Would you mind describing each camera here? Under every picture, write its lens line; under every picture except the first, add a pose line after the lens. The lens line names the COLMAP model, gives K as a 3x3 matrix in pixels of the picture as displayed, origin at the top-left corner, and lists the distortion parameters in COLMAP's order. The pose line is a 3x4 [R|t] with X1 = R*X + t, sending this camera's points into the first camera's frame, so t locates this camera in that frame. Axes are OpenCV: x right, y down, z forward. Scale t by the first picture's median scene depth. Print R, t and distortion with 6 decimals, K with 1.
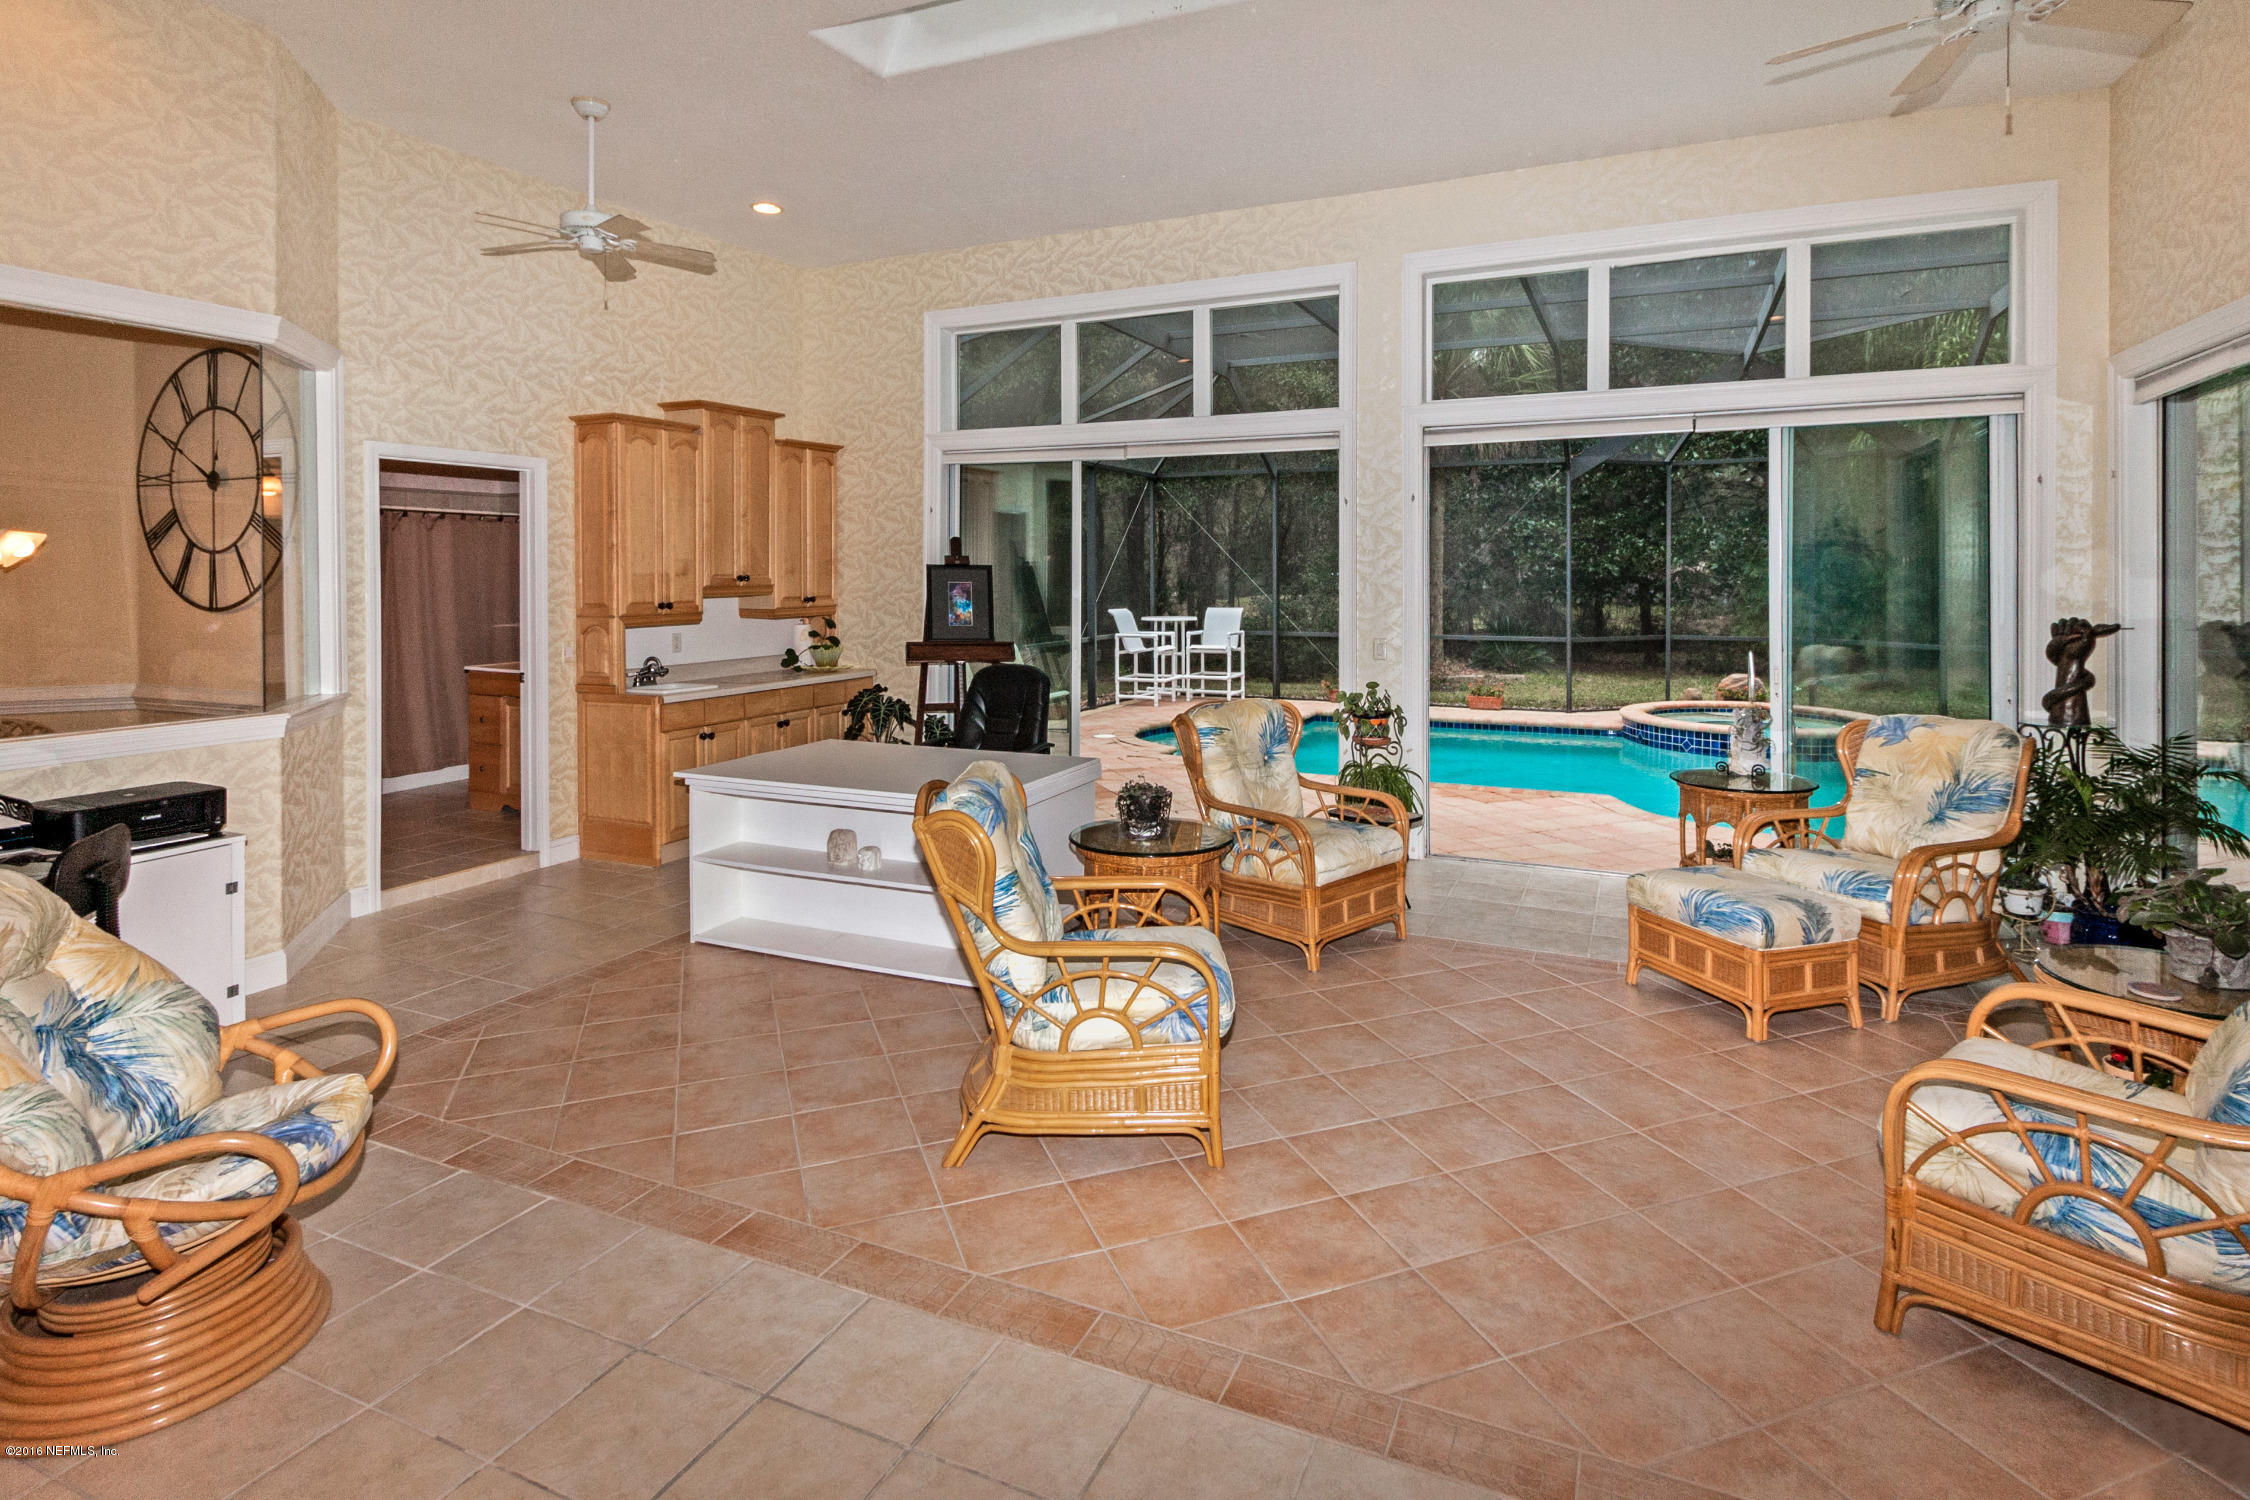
lens RADIAL K [[1185.2, 0, 1114.7], [0, 1185.2, 594.3], [0, 0, 1]] dist [0.004583, 0.000233]
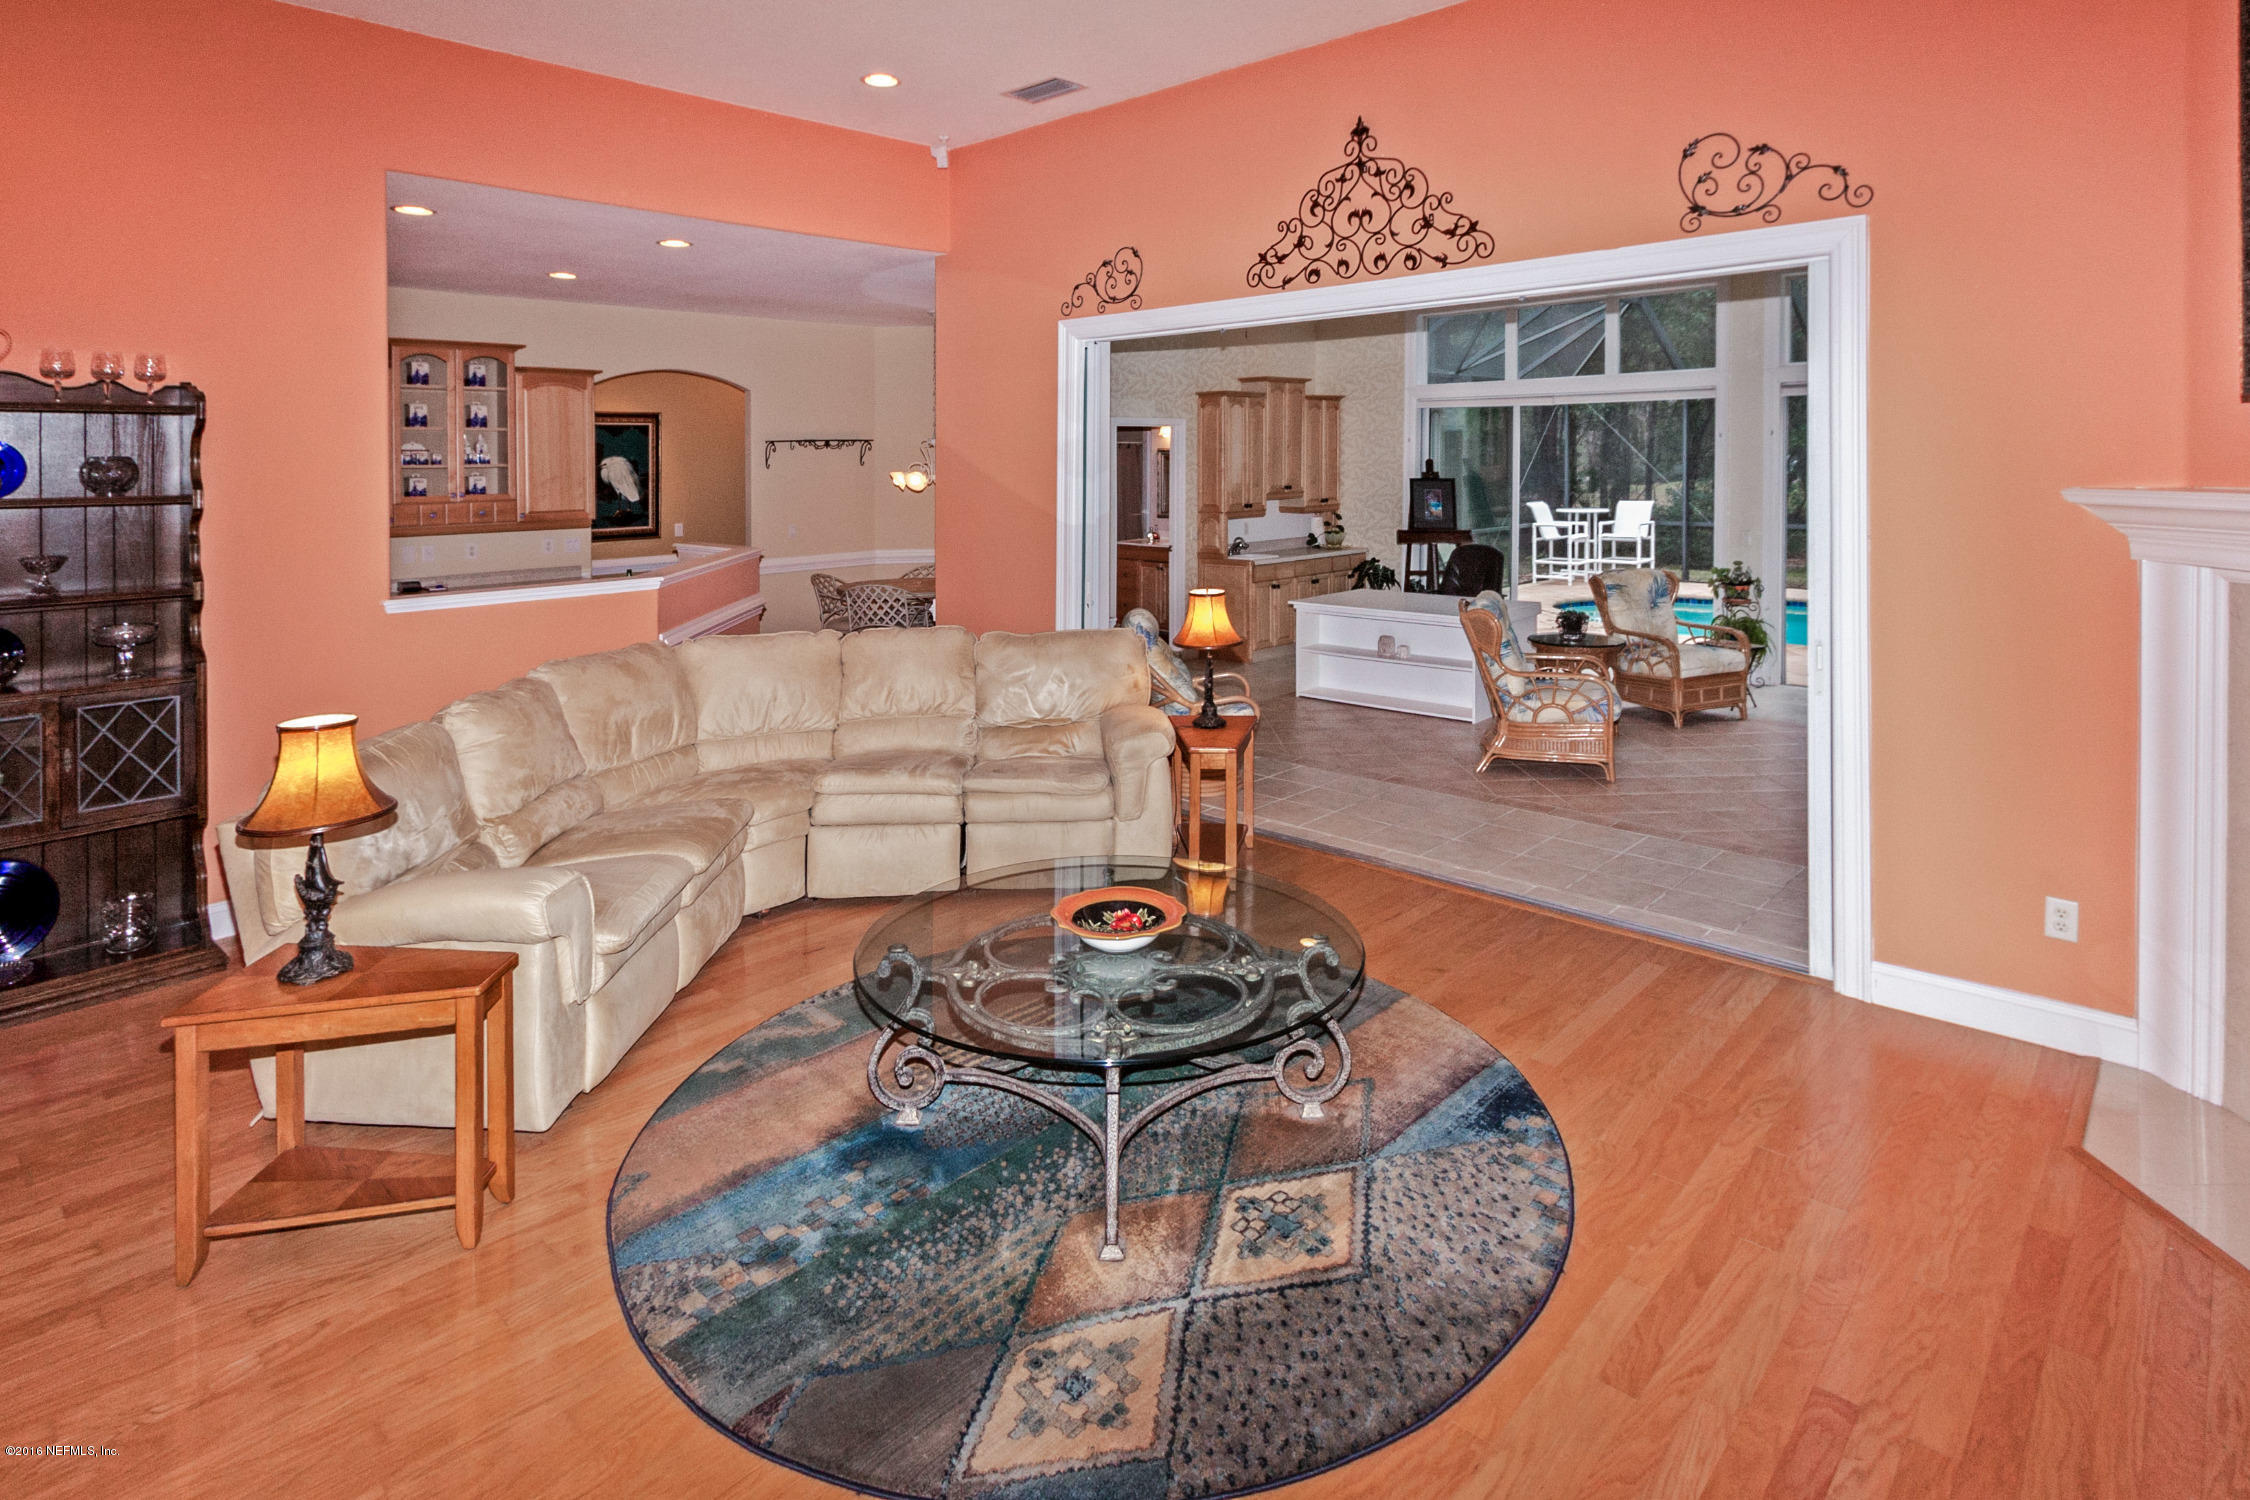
lens RADIAL K [[1205.4, 0, 1083.3], [0, 1205.4, 488.7], [0, 0, 1]] dist [0.004452, -0.001069]
pose [[0.941410, -0.001228, -0.337261, -0.033275], [0.004153, 0.999960, 0.007950, -0.026192], [0.337238, -0.008884, 0.941378, -0.588821]]
